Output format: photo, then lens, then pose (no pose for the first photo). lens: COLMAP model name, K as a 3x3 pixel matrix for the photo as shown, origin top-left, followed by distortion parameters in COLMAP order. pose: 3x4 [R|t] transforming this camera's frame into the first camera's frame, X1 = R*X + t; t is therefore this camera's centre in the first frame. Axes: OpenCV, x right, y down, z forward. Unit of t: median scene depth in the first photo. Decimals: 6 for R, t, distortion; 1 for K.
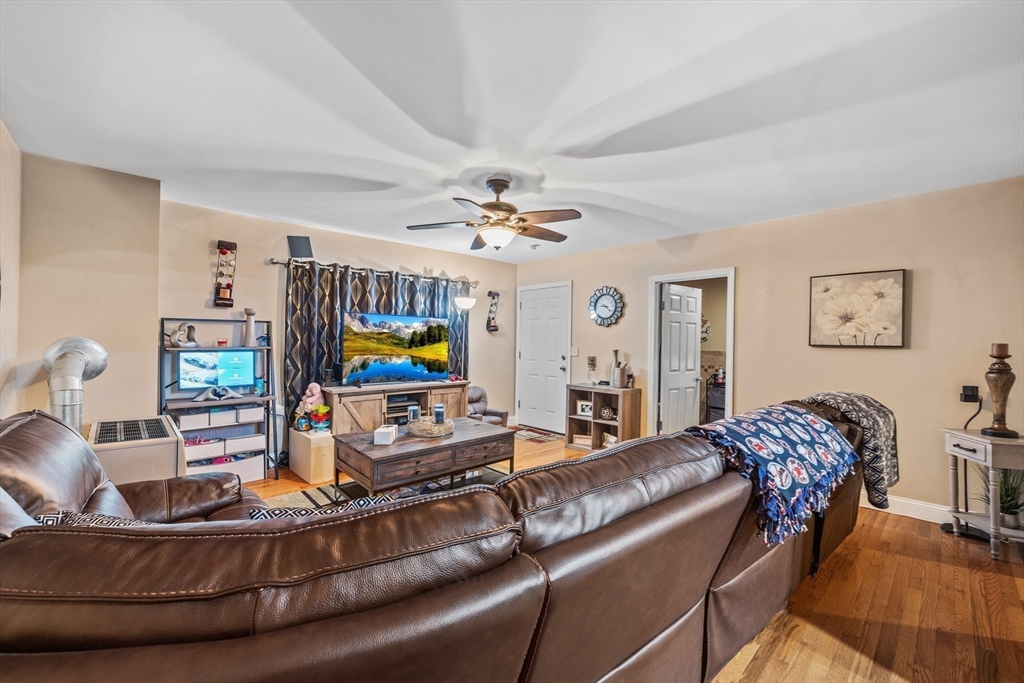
lens RADIAL K [[400.9, 0, 512.0], [0, 400.9, 341.5], [0, 0, 1]] dist [0.000551, 0.000073]
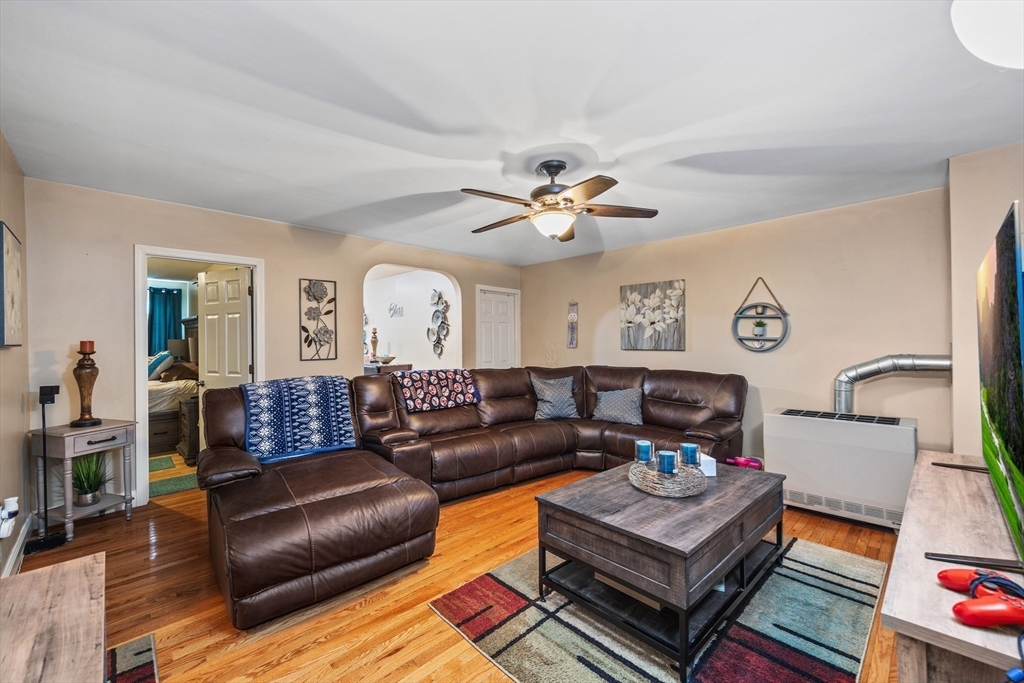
lens RADIAL K [[412.9, 0, 512.0], [0, 412.9, 341.5], [0, 0, 1]] dist [0.000554, 0.000133]
pose [[-0.999659, -0.007263, -0.025101, 0.077532], [-0.007396, 0.999959, 0.005196, -0.008923], [0.025062, 0.005380, -0.999671, 1.972658]]
